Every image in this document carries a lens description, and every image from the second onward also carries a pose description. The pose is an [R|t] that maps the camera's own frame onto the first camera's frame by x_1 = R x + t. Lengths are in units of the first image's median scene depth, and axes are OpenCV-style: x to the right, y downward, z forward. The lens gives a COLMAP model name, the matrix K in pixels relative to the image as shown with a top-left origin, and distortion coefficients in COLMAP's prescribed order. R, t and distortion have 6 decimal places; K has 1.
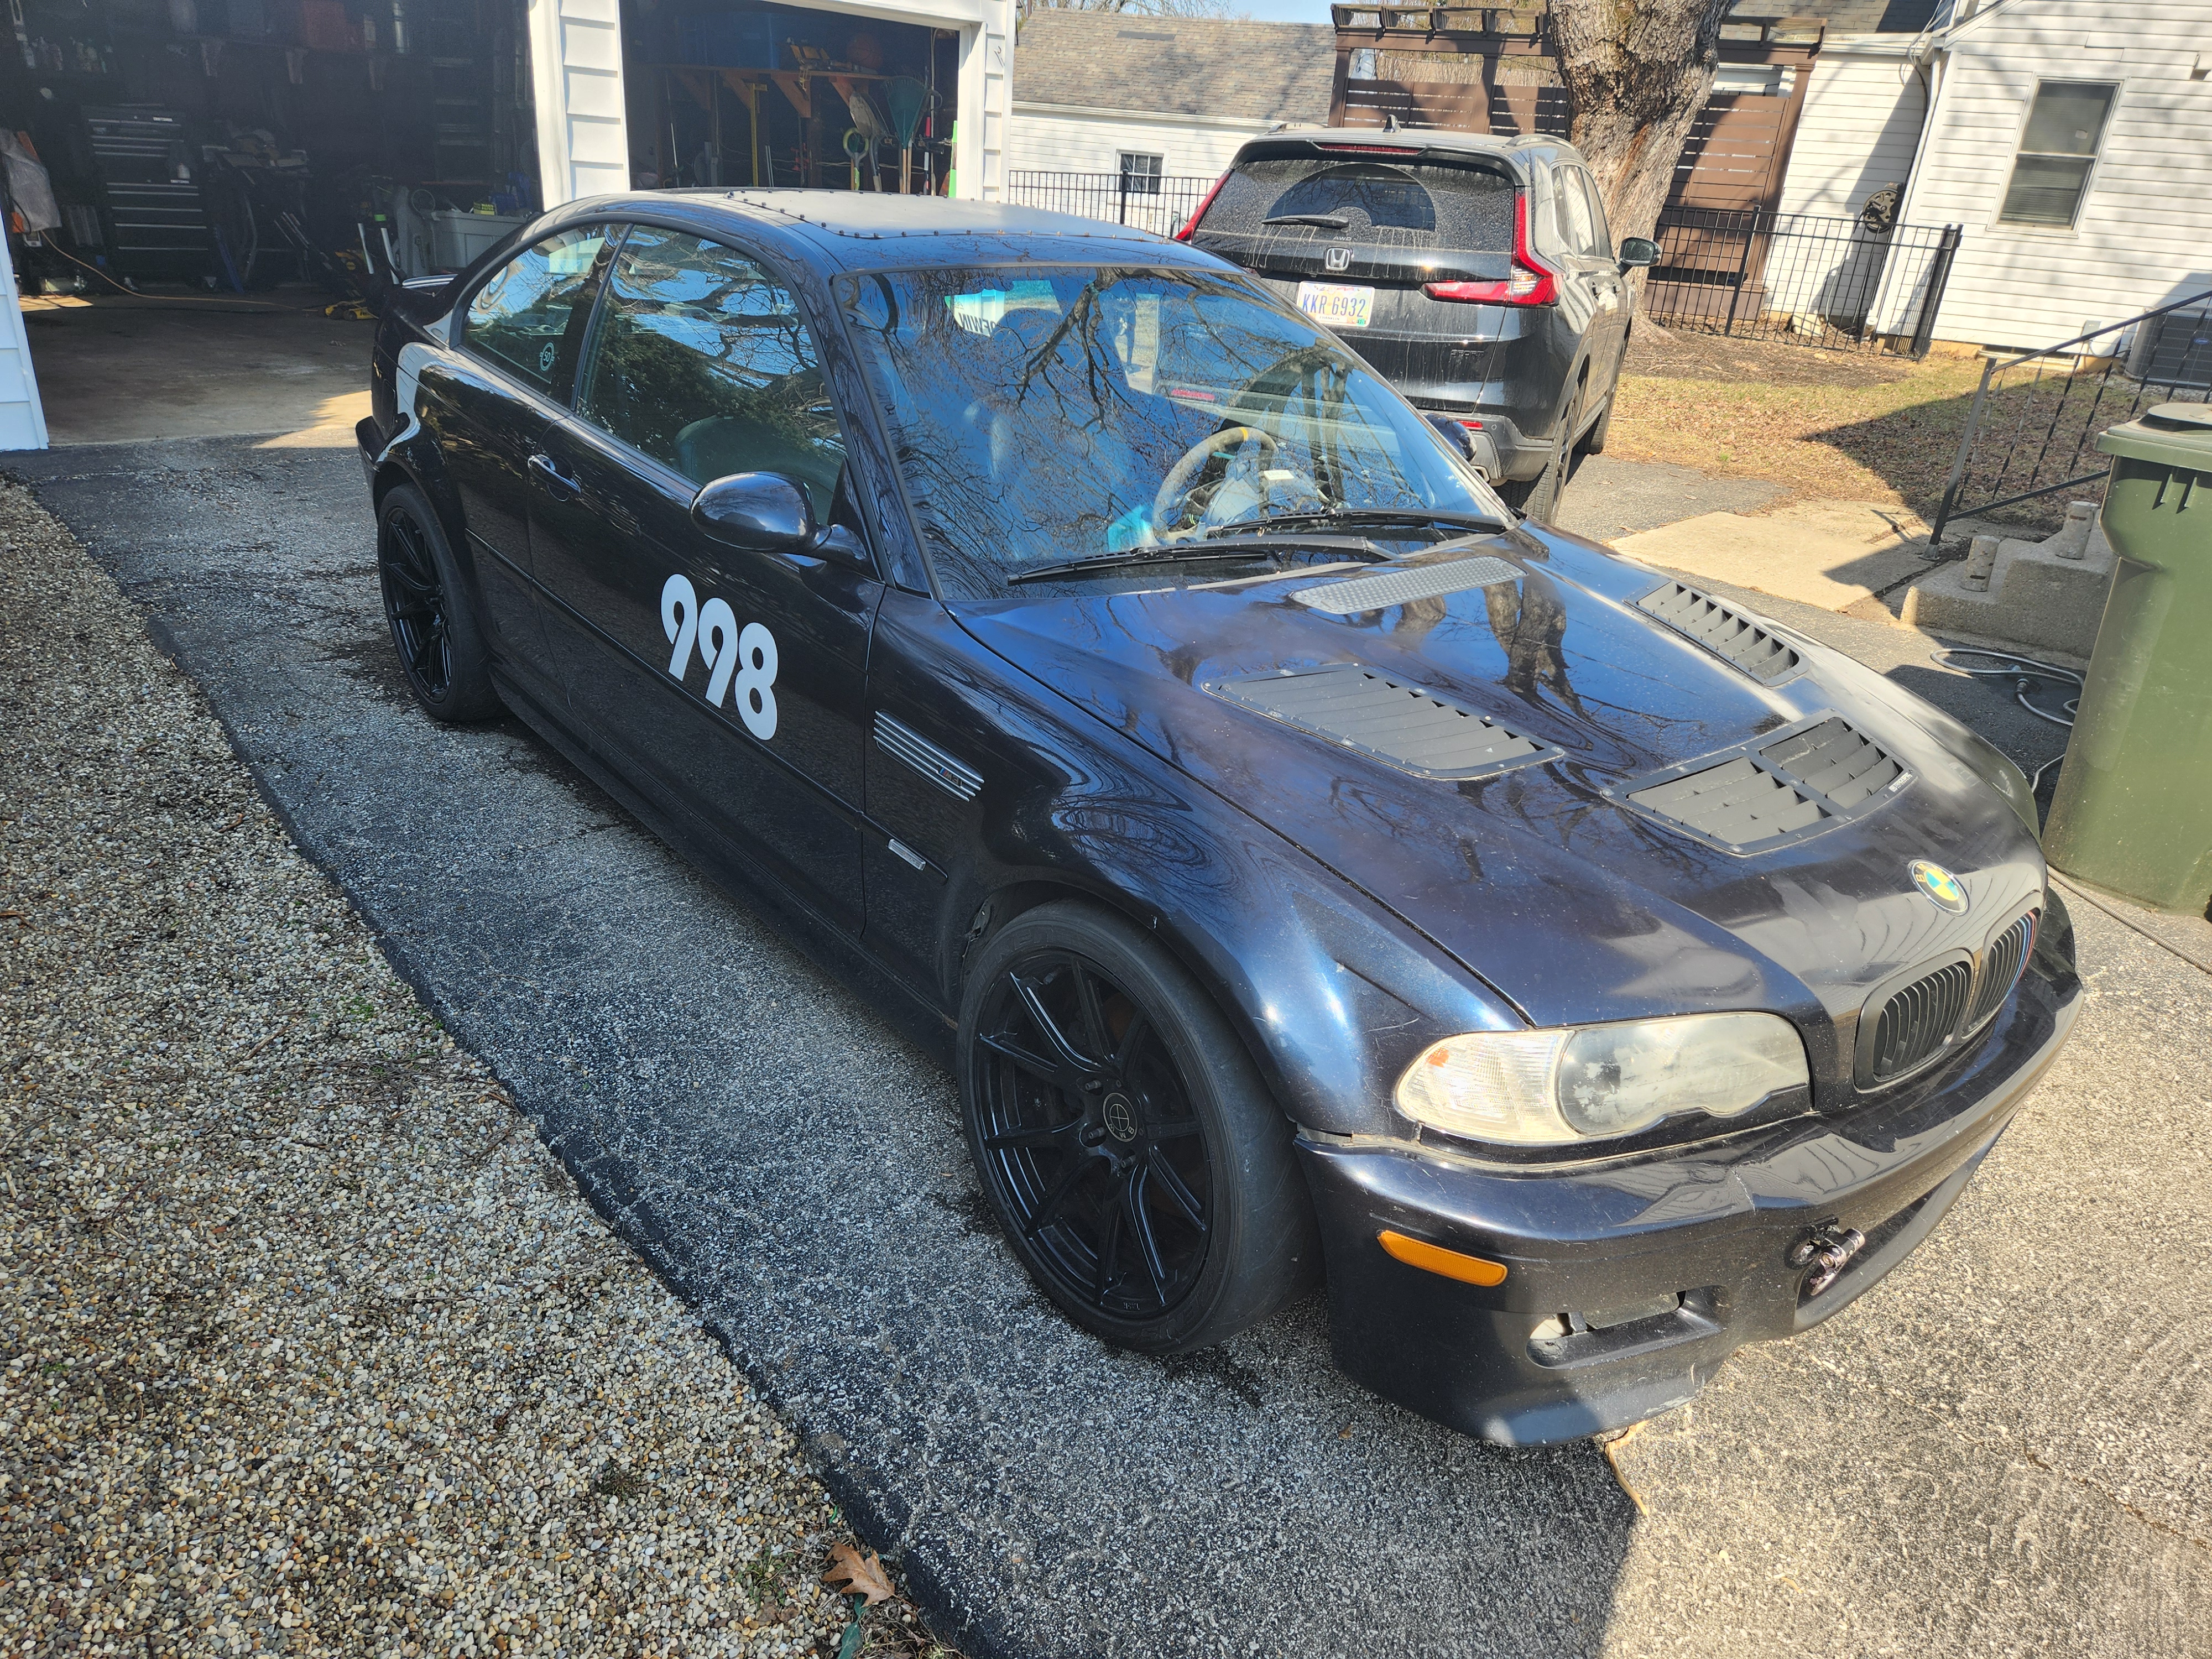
lens RADIAL K [[1486.1, 0, 1106.0], [0, 1486.1, 829.5], [0, 0, 1]] dist [0.042726, -0.032652]
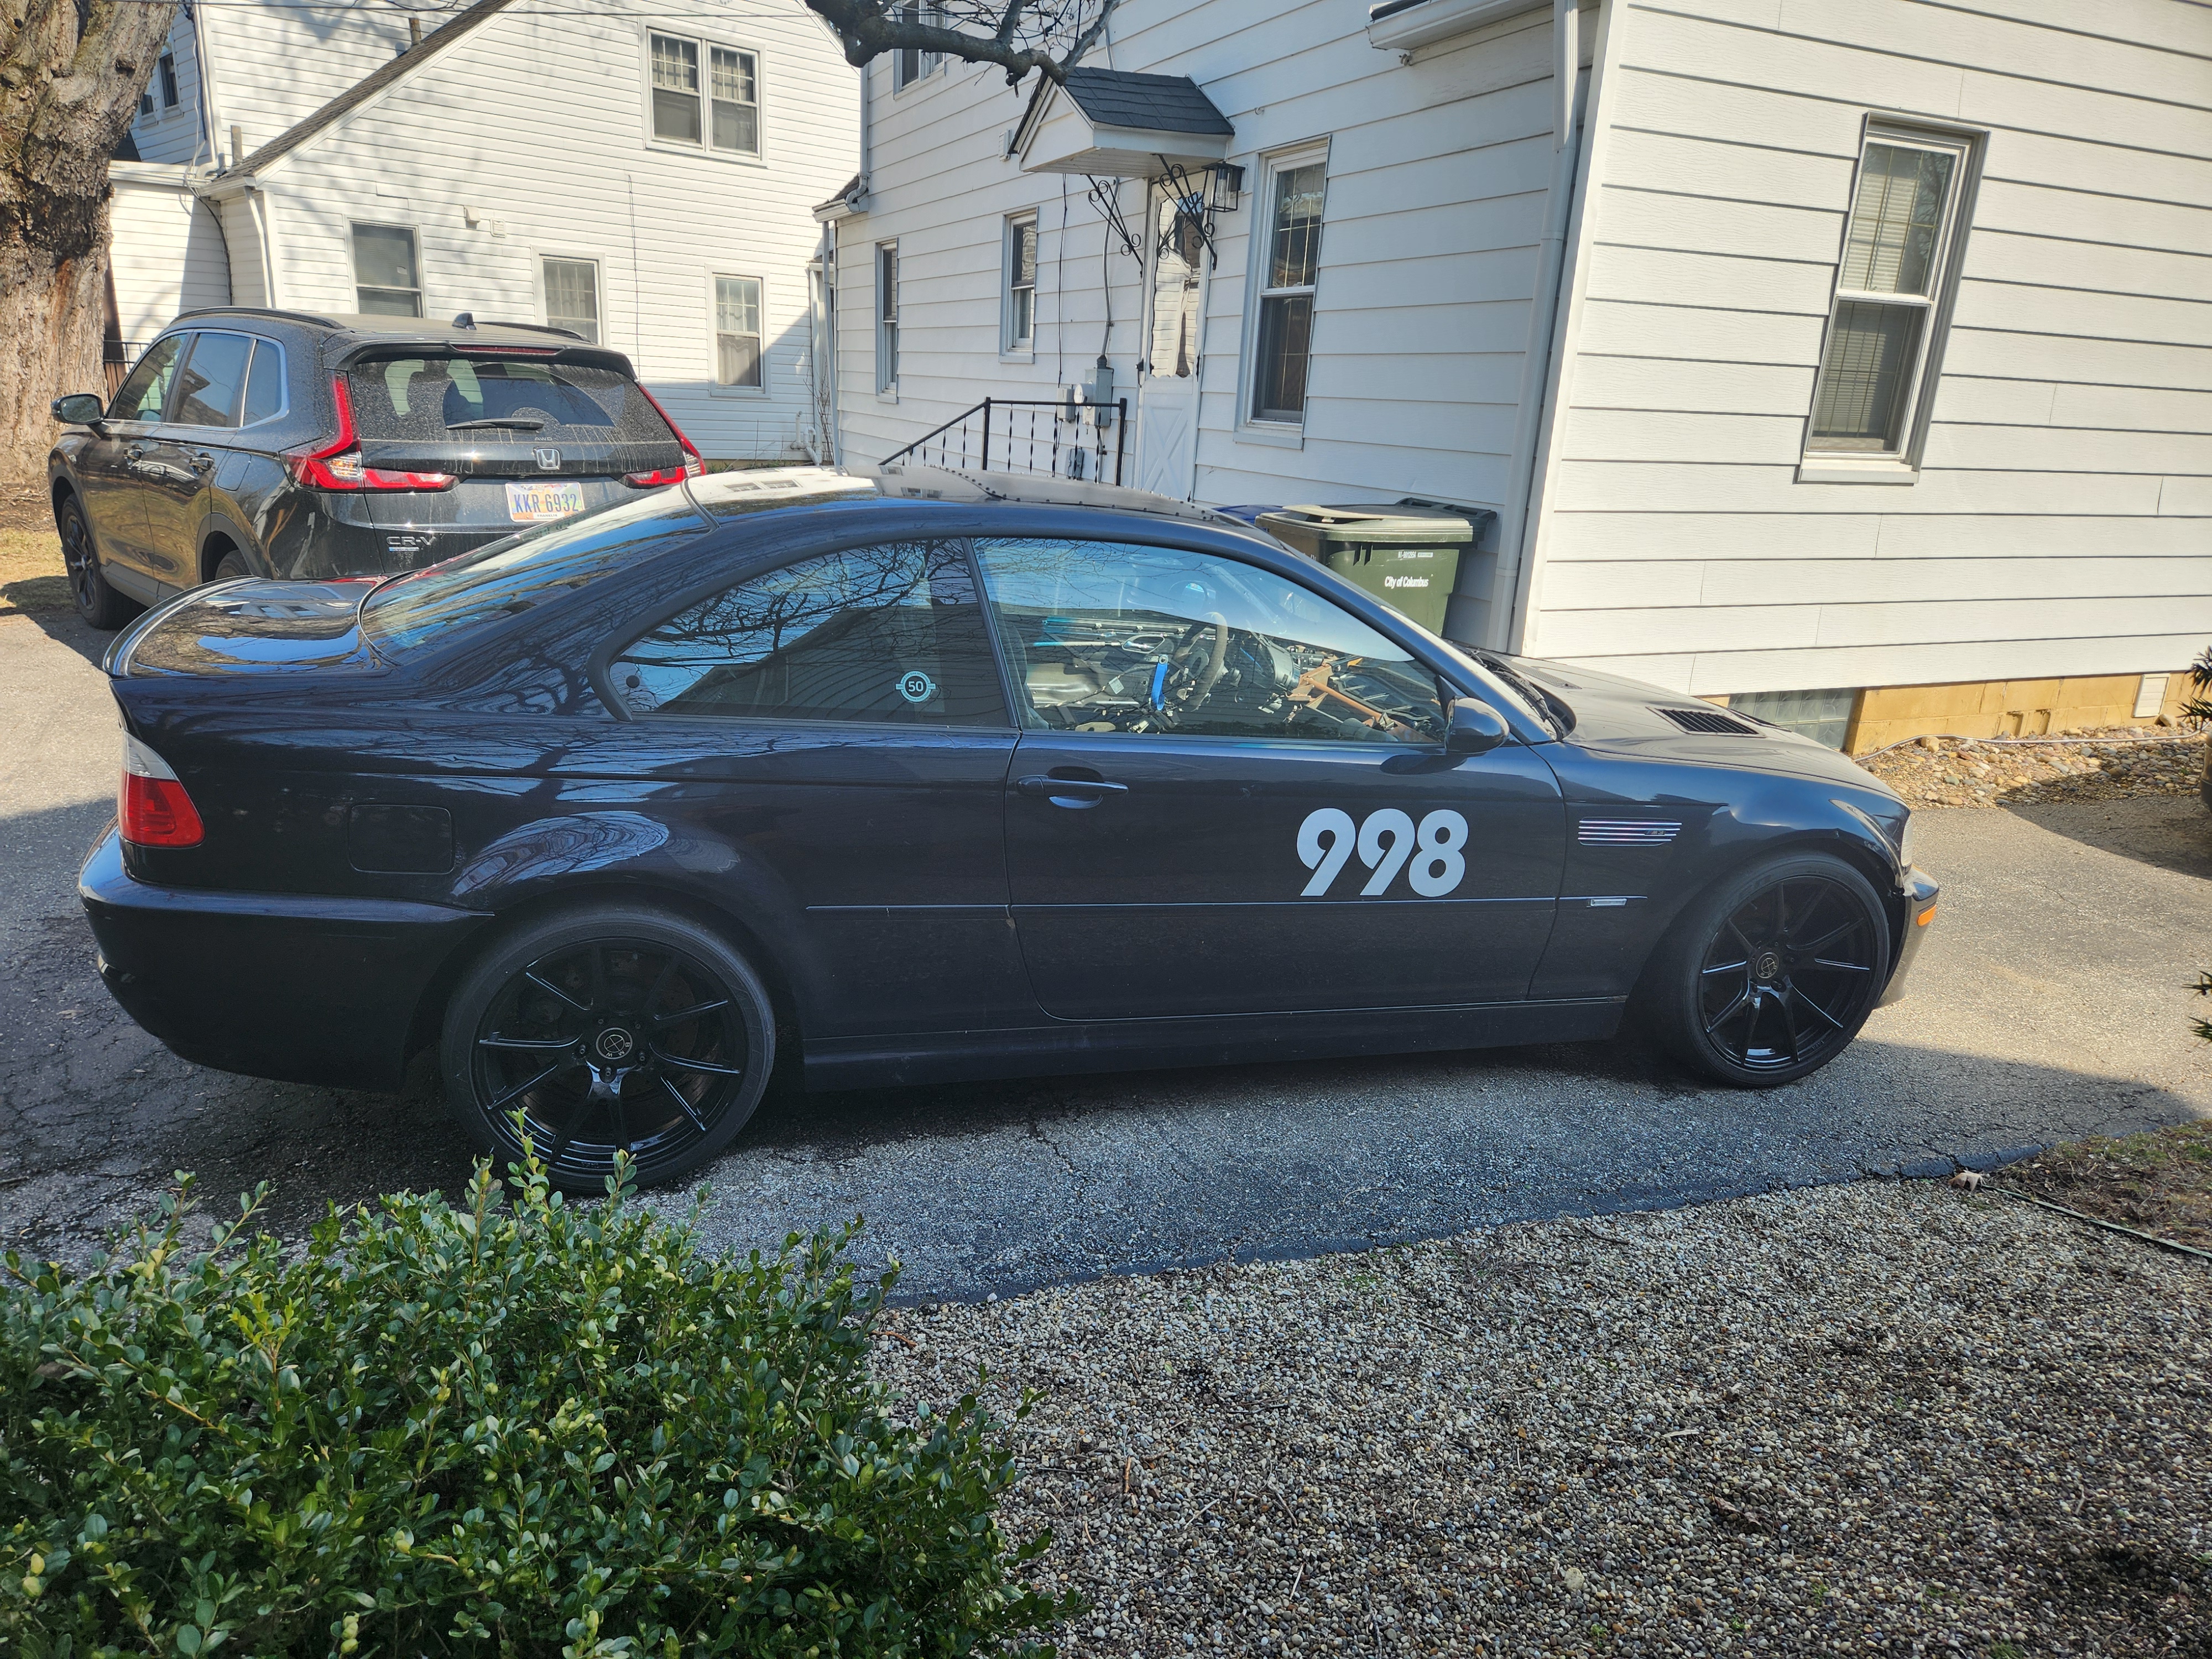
lens RADIAL K [[1497.6, 0, 1106.0], [0, 1497.6, 829.5], [0, 0, 1]] dist [0.086542, -0.101695]
pose [[0.389321, -0.306444, 0.868632, -1.491404], [0.350303, 0.921434, 0.168067, -0.443653], [-0.851890, 0.238853, 0.466082, 0.625283]]
